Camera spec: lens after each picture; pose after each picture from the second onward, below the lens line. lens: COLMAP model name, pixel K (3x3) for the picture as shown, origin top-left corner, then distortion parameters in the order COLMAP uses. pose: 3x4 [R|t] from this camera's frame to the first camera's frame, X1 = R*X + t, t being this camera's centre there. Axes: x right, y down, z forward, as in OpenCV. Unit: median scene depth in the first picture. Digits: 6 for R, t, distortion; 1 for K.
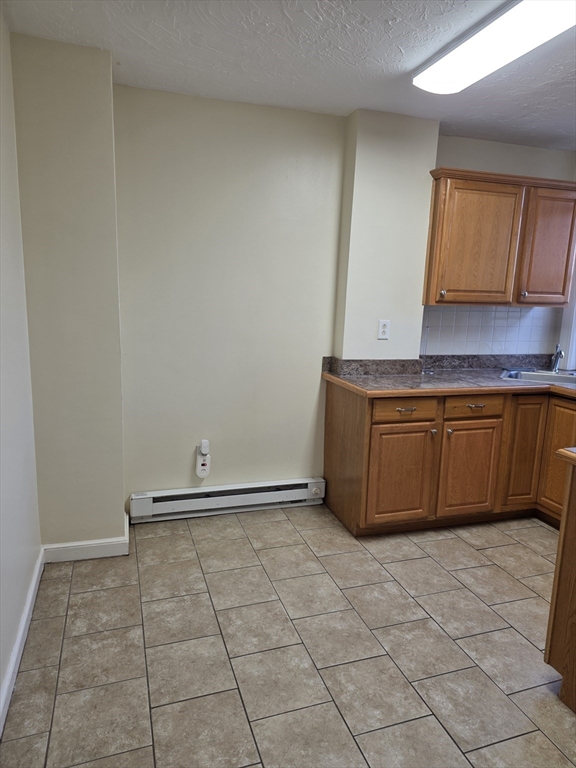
lens RADIAL K [[508.8, 0, 287.4], [0, 508.8, 381.8], [0, 0, 1]] dist [0.074249, -0.047466]
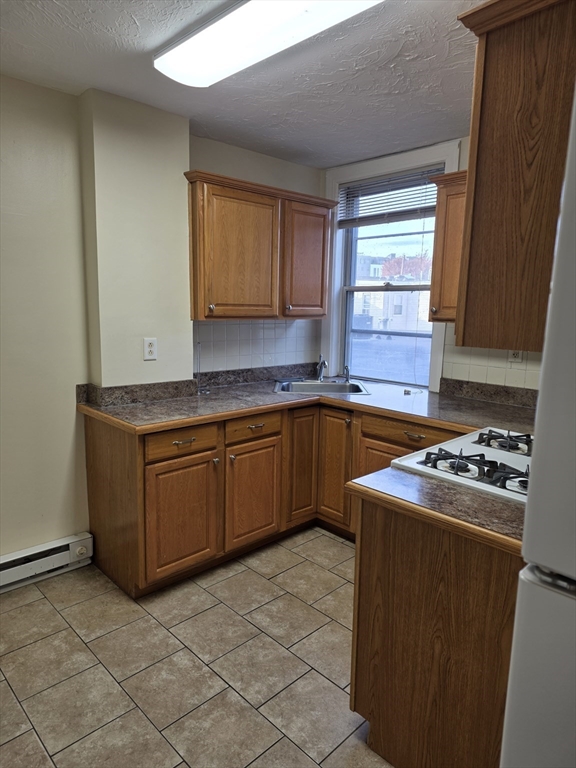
lens RADIAL K [[508.8, 0, 294.3], [0, 508.8, 384.2], [0, 0, 1]] dist [0.074249, -0.047466]
pose [[0.897537, -0.082102, 0.433228, 0.028231], [0.082836, 0.996414, 0.017217, -0.040103], [-0.433089, 0.020434, 0.901120, 0.115177]]
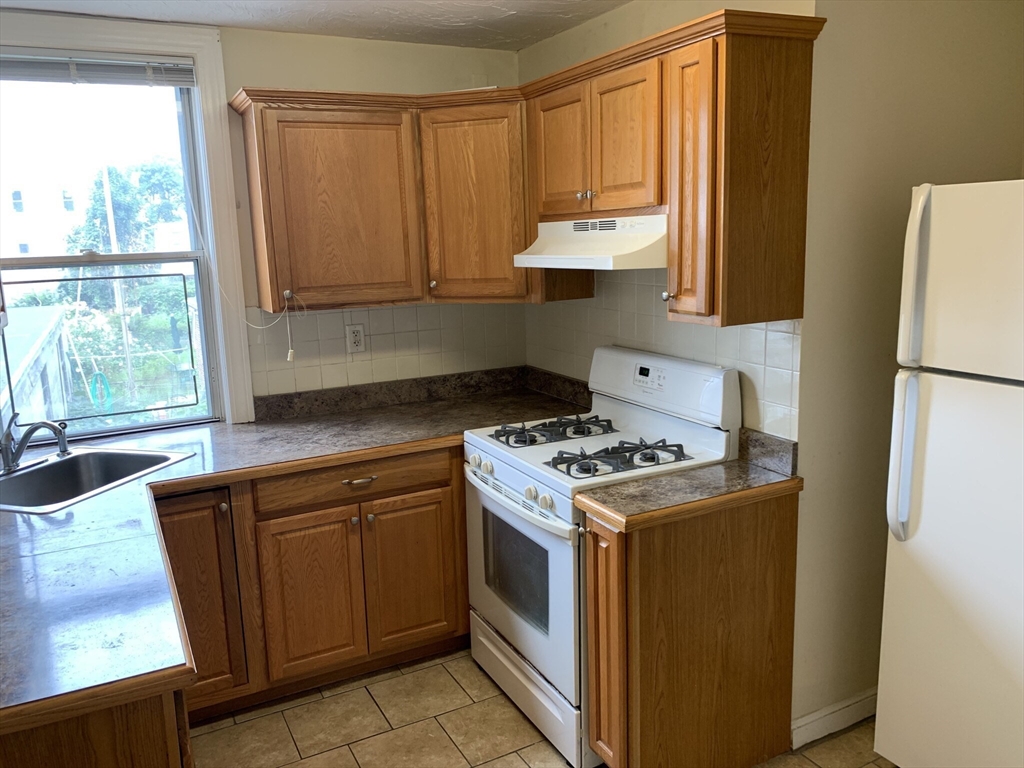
lens RADIAL K [[791.9, 0, 512.2], [0, 791.9, 375.2], [0, 0, 1]] dist [0.010883, -0.002863]
pose [[-0.174613, -0.189733, 0.966184, -0.281501], [0.192652, 0.955710, 0.222493, -0.196320], [-0.965606, 0.224987, -0.130328, 0.707798]]
